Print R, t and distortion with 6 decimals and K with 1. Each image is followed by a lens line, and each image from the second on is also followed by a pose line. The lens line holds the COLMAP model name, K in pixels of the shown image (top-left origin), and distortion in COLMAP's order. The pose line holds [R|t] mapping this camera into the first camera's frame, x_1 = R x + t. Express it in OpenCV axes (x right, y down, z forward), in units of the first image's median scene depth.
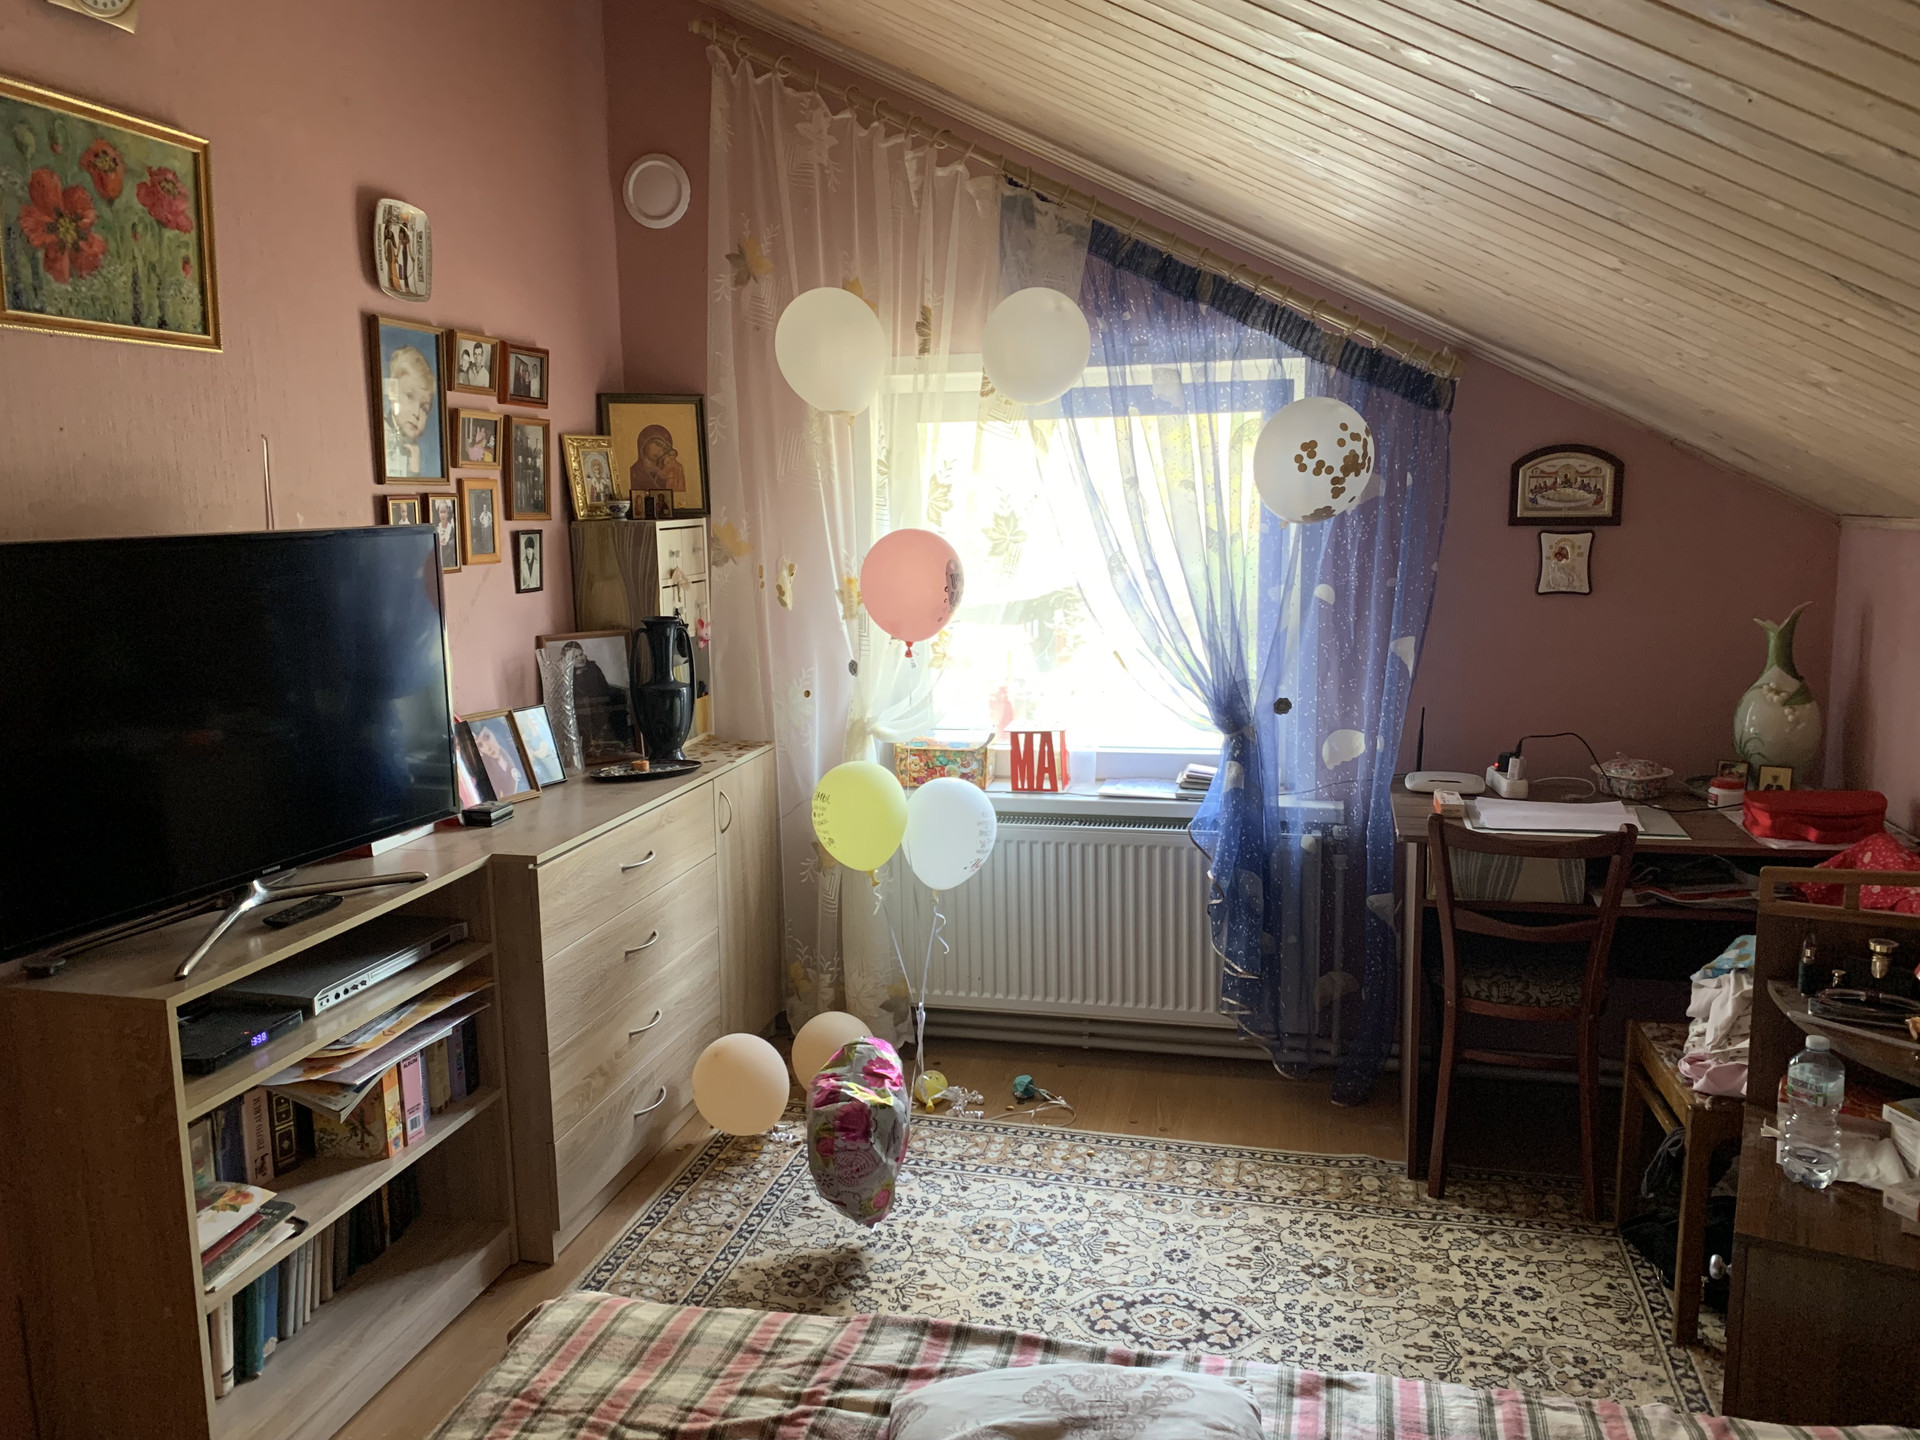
lens RADIAL K [[1450.7, 0, 960.0], [0, 1450.7, 720.0], [0, 0, 1]] dist [0.110152, -0.267047]
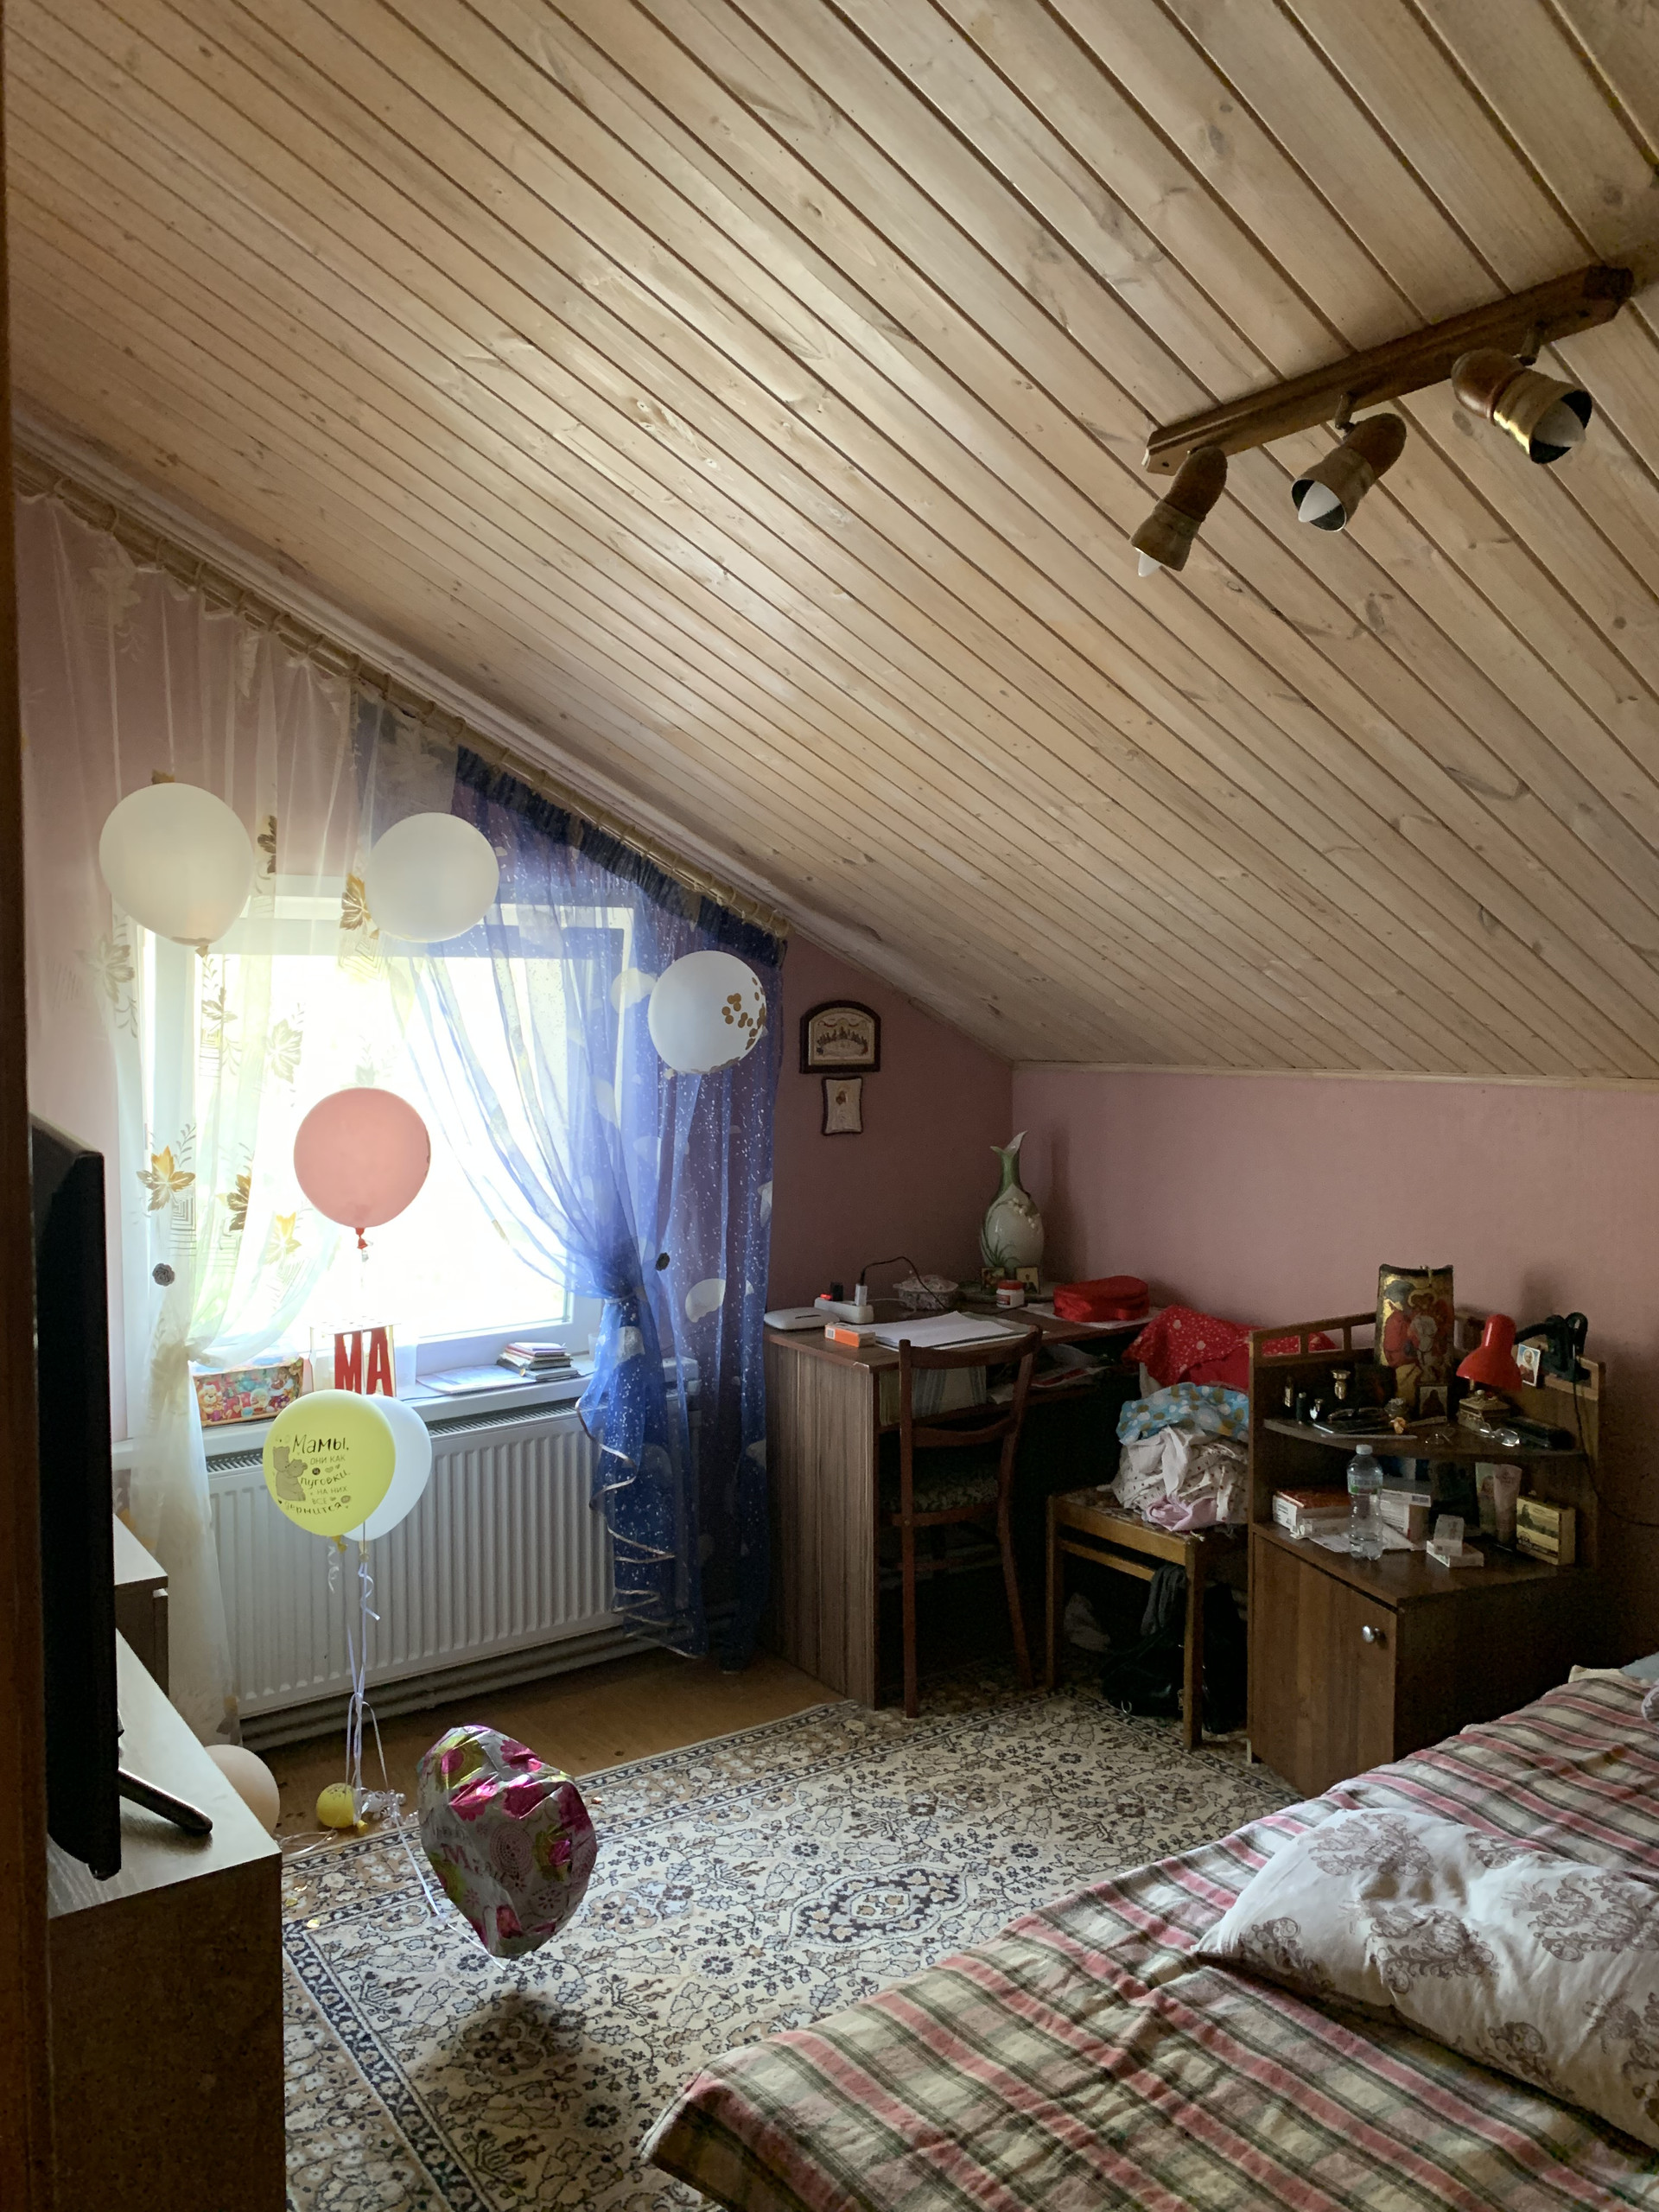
lens RADIAL K [[1671.3, 0, 831.7], [0, 1671.3, 1079.3], [0, 0, 1]] dist [0.110152, -0.267047]
pose [[0.658196, -0.019172, 0.752603, -0.545626], [0.113900, 0.990704, -0.074375, -0.034757], [-0.744181, 0.134675, 0.654261, 0.180755]]
